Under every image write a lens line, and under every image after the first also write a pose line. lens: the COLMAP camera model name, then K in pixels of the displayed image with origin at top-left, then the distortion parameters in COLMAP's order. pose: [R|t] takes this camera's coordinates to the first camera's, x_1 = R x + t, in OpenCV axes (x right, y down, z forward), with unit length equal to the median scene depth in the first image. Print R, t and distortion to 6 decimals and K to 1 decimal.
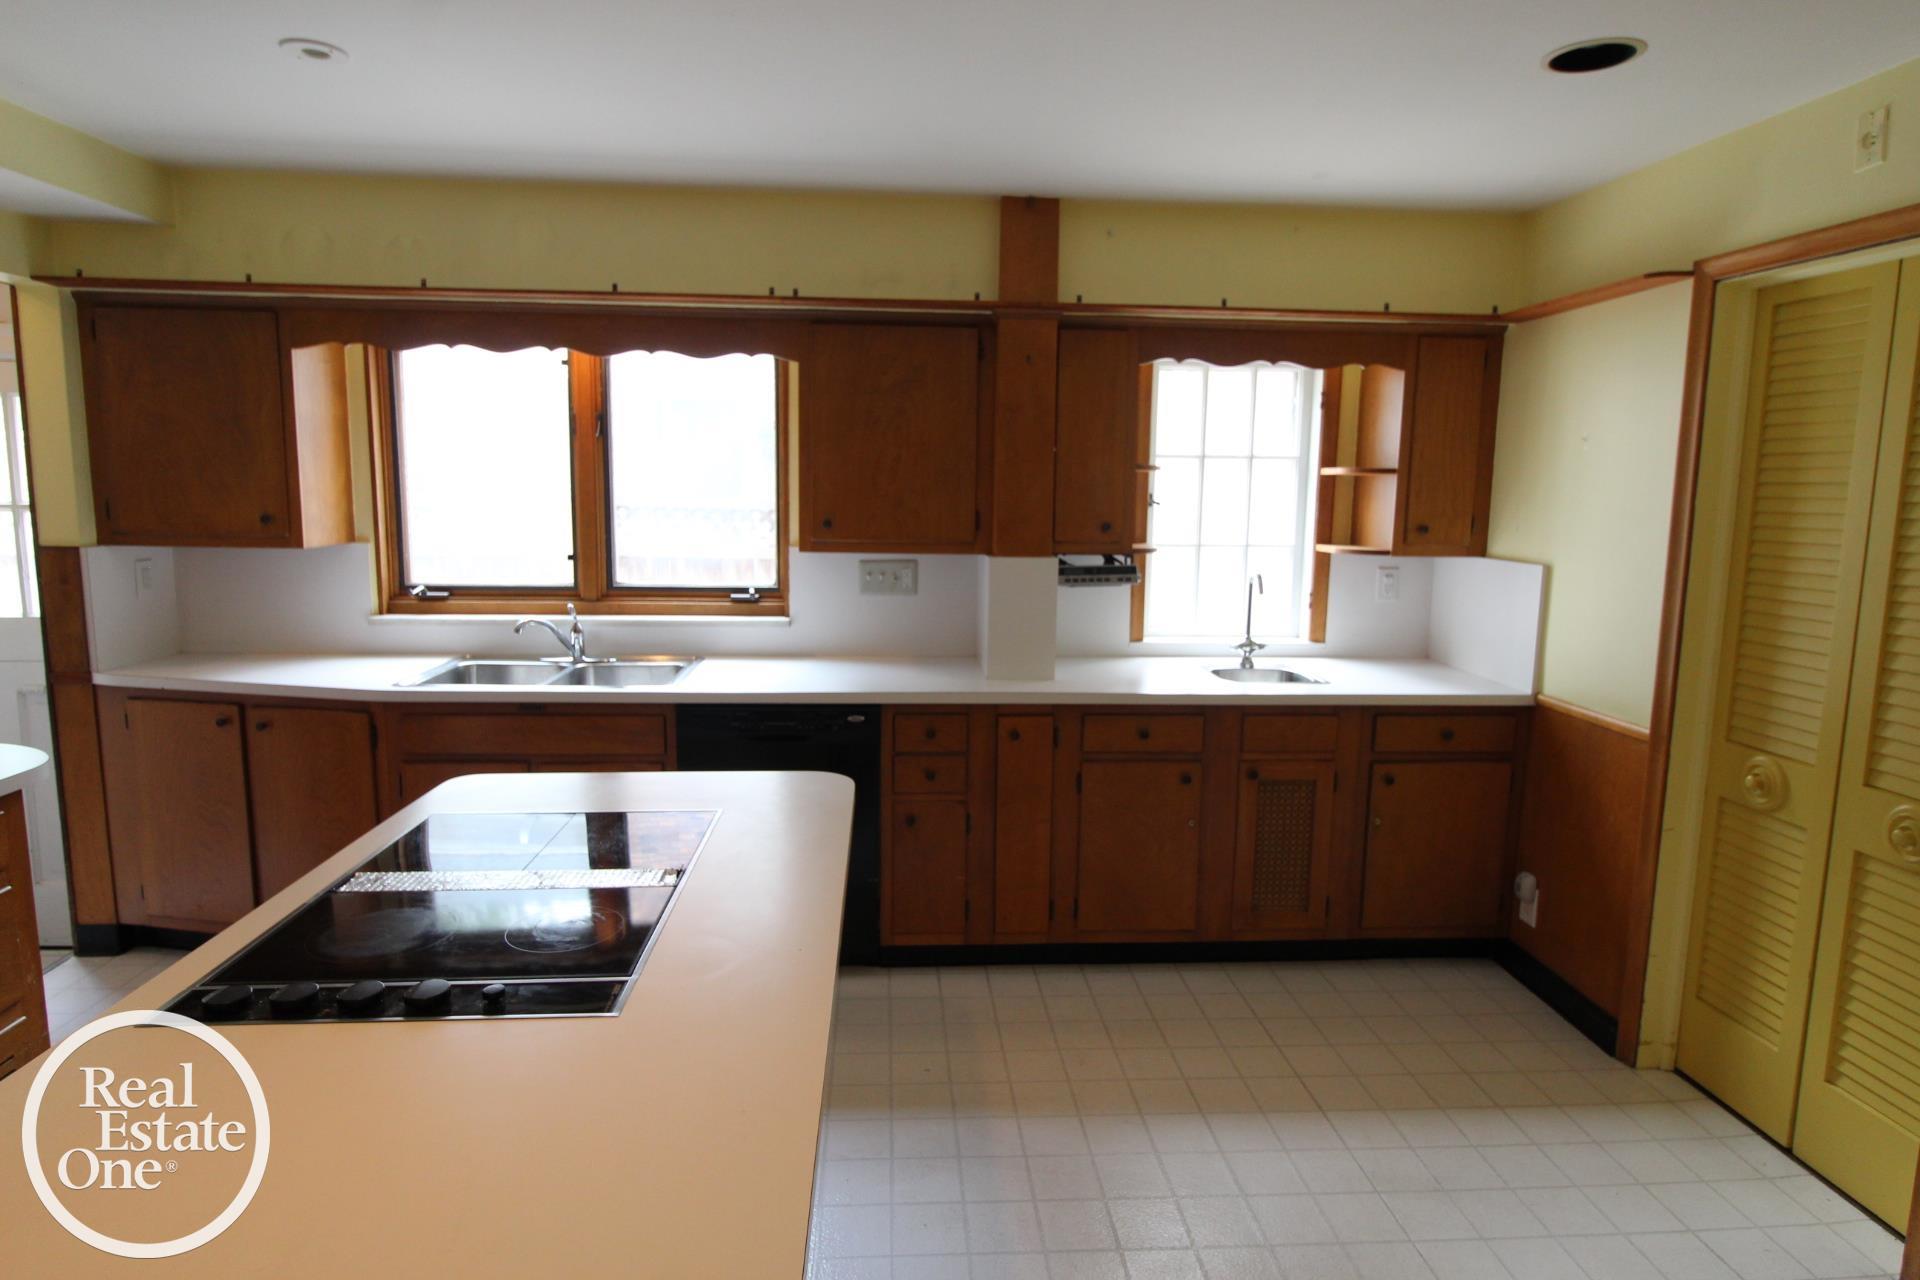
lens RADIAL K [[1044.5, 0, 967.6], [0, 1044.5, 626.1], [0, 0, 1]] dist [0.002709, -0.009202]
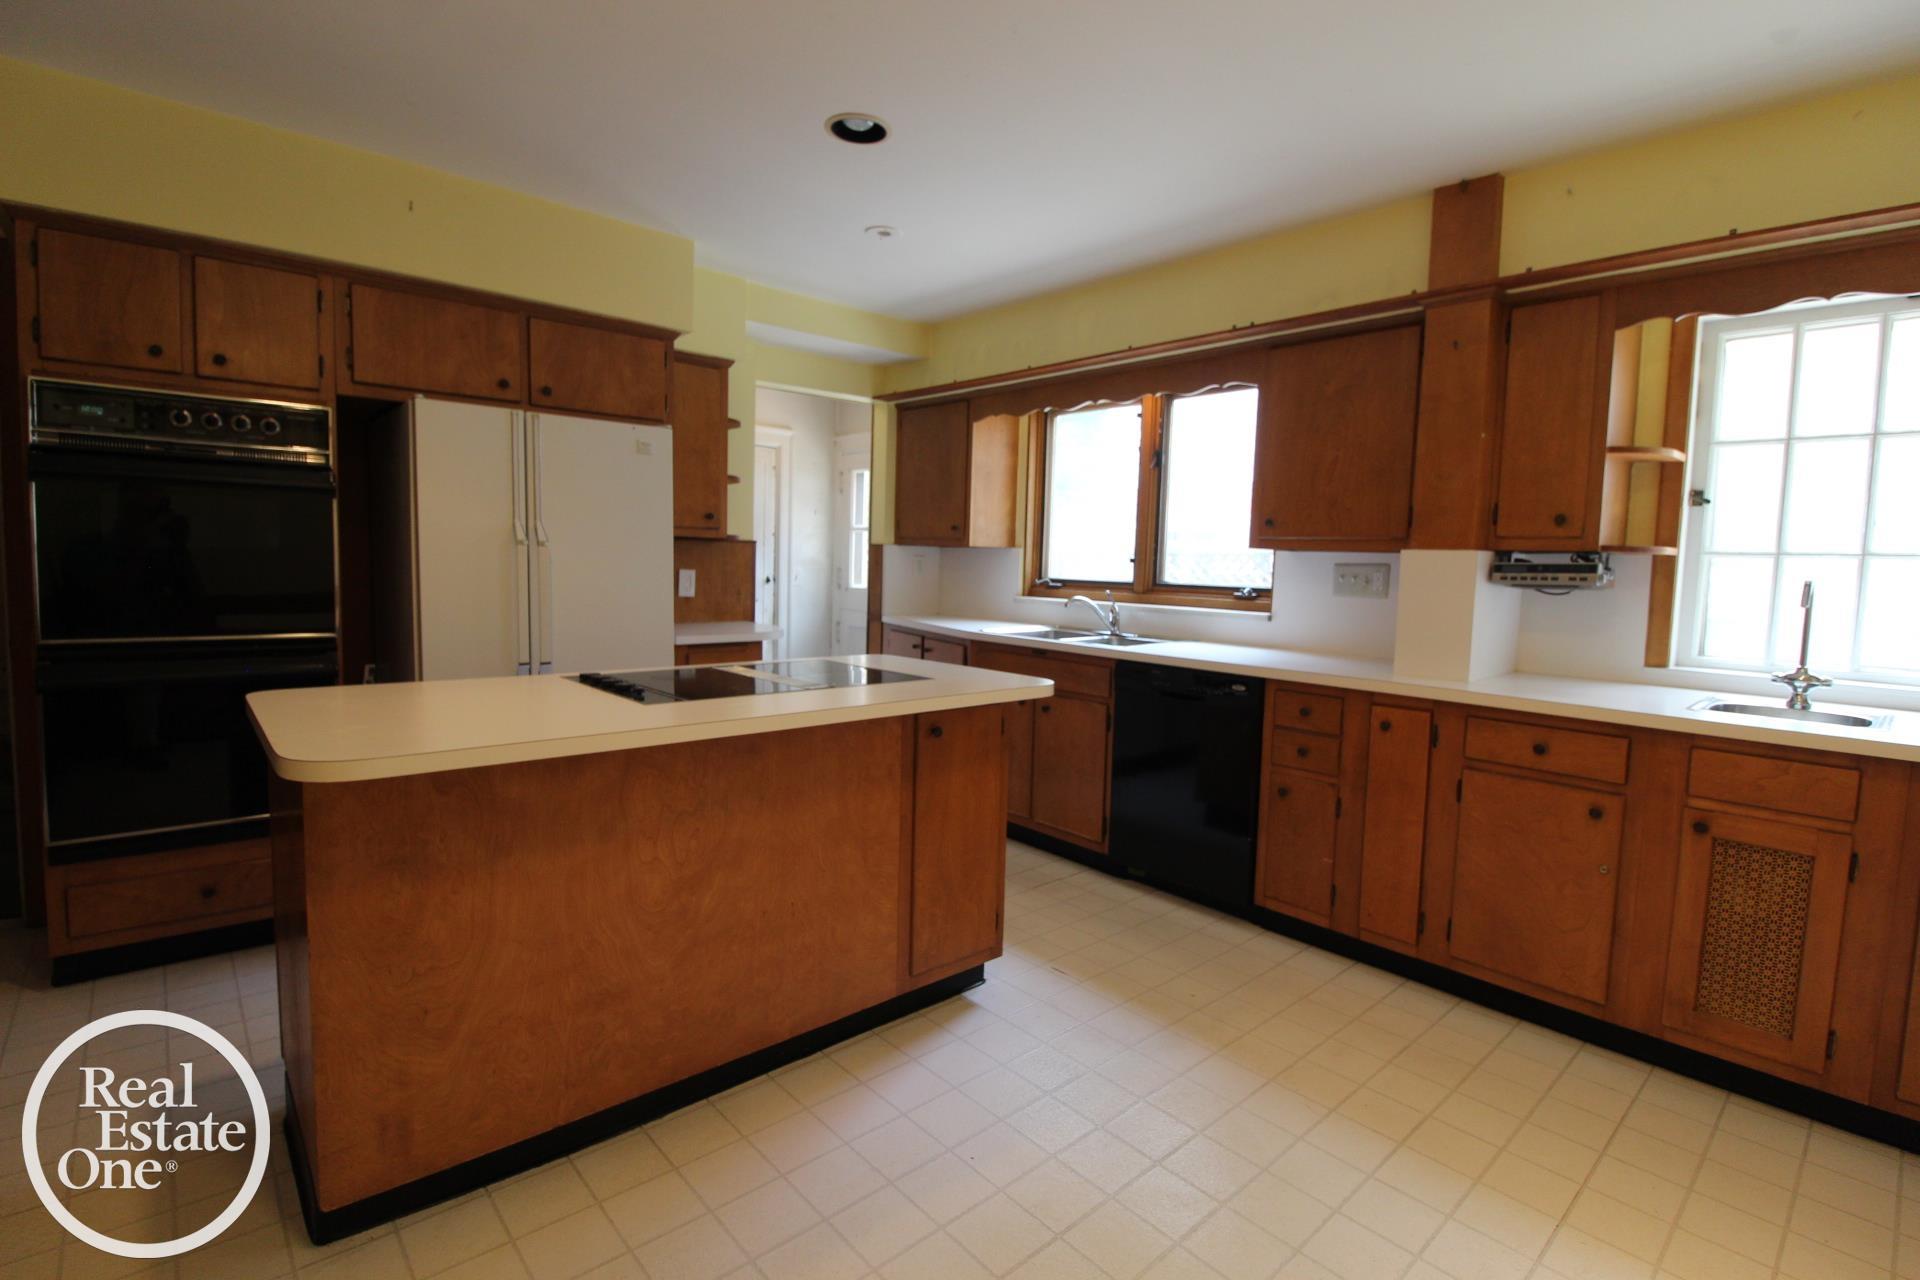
lens RADIAL K [[886.7, 0, 969.1], [0, 886.7, 635.4], [0, 0, 1]] dist [-0.012025, -0.001062]
pose [[0.625183, 0.069399, -0.777387, 0.425186], [-0.119776, 0.992771, -0.007698, 0.070975], [0.771233, 0.097925, 0.628976, 0.163575]]
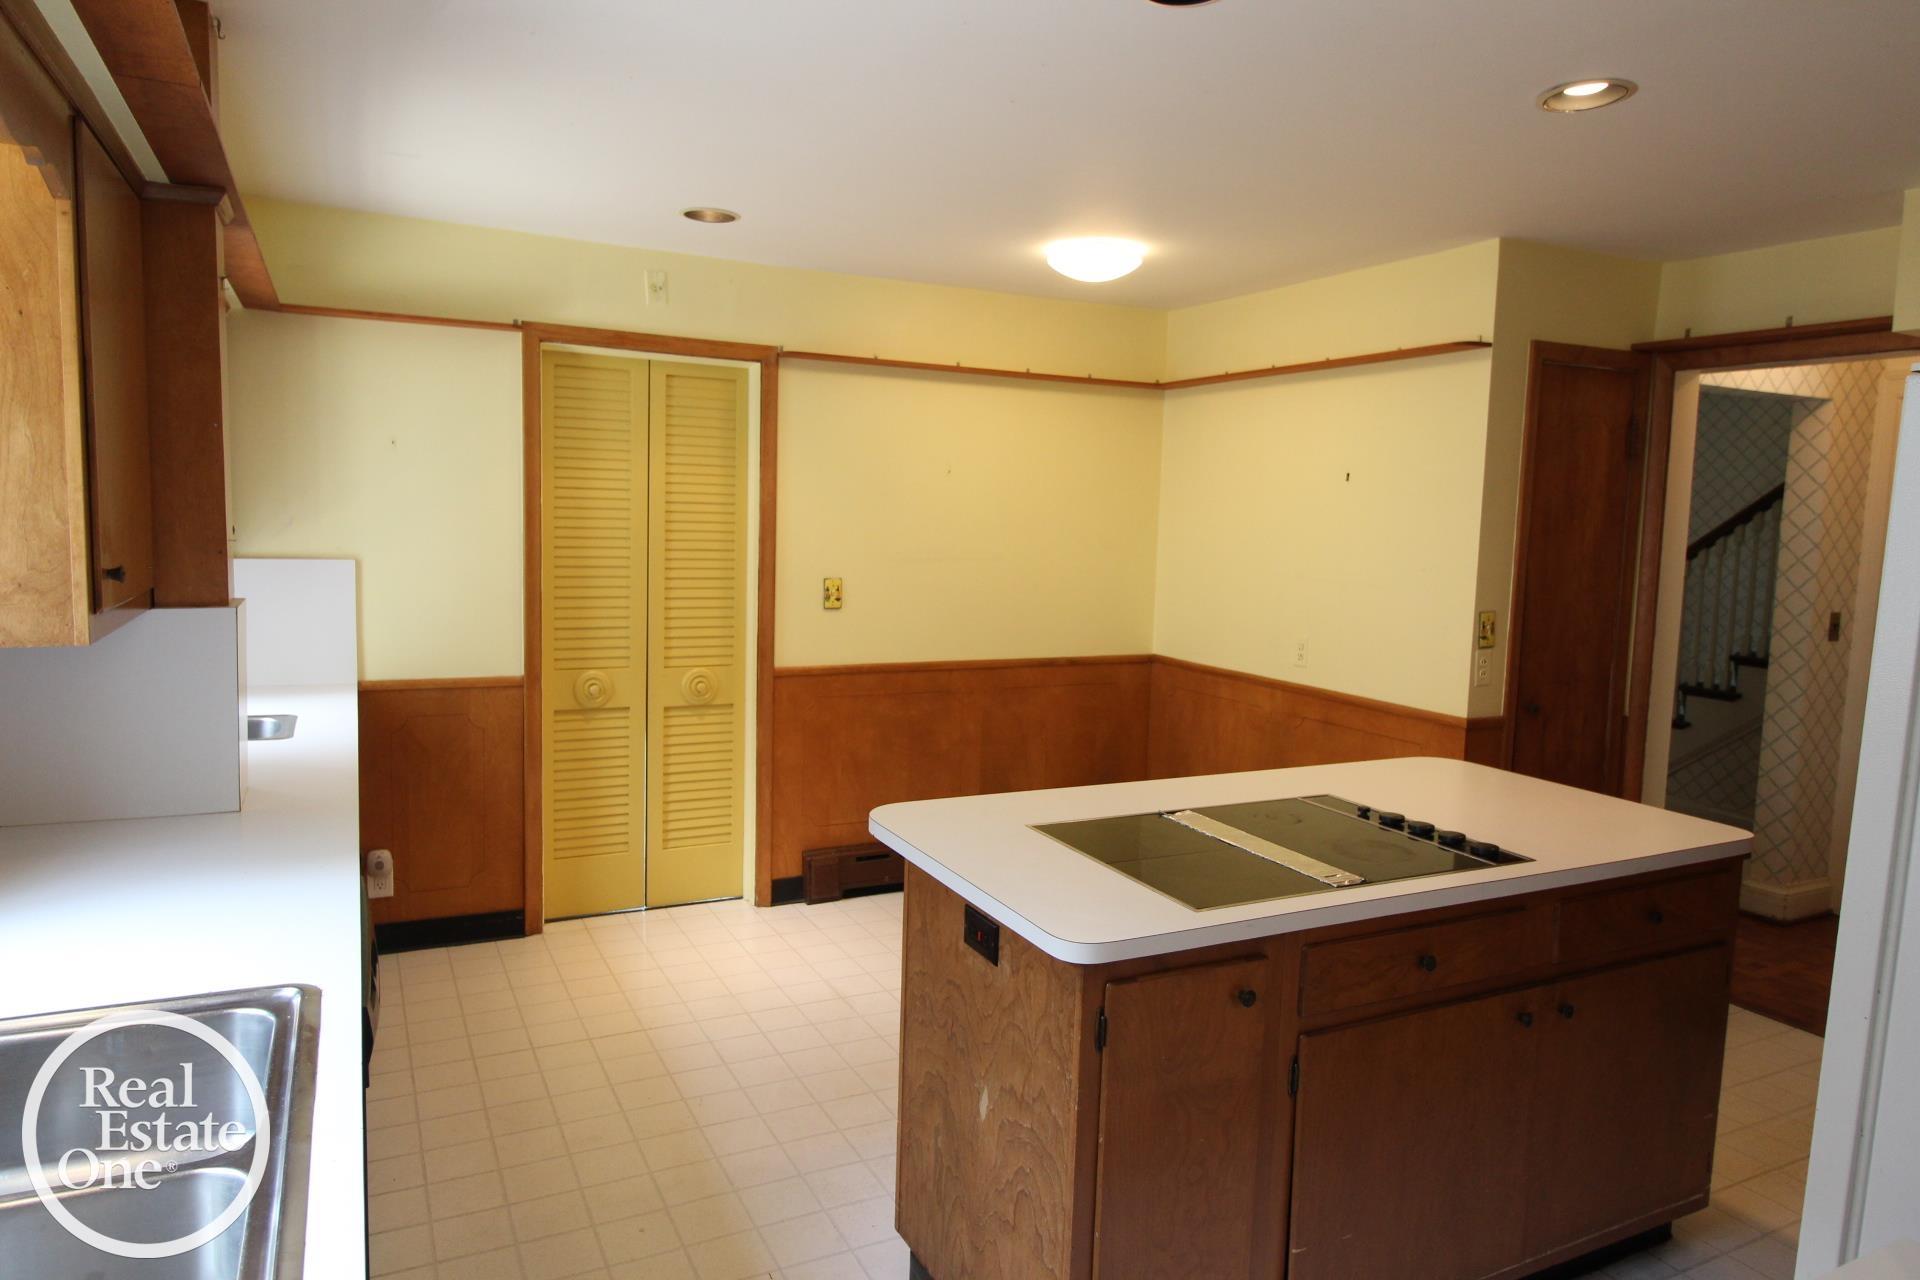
lens RADIAL K [[1211.5, 0, 954.3], [0, 1211.5, 631.6], [0, 0, 1]] dist [0.000840, 0.000308]
pose [[-0.391144, -0.128332, 0.911338, -0.766927], [0.084627, 0.981020, 0.174466, -0.143709], [-0.916430, 0.145365, -0.372860, 0.884687]]
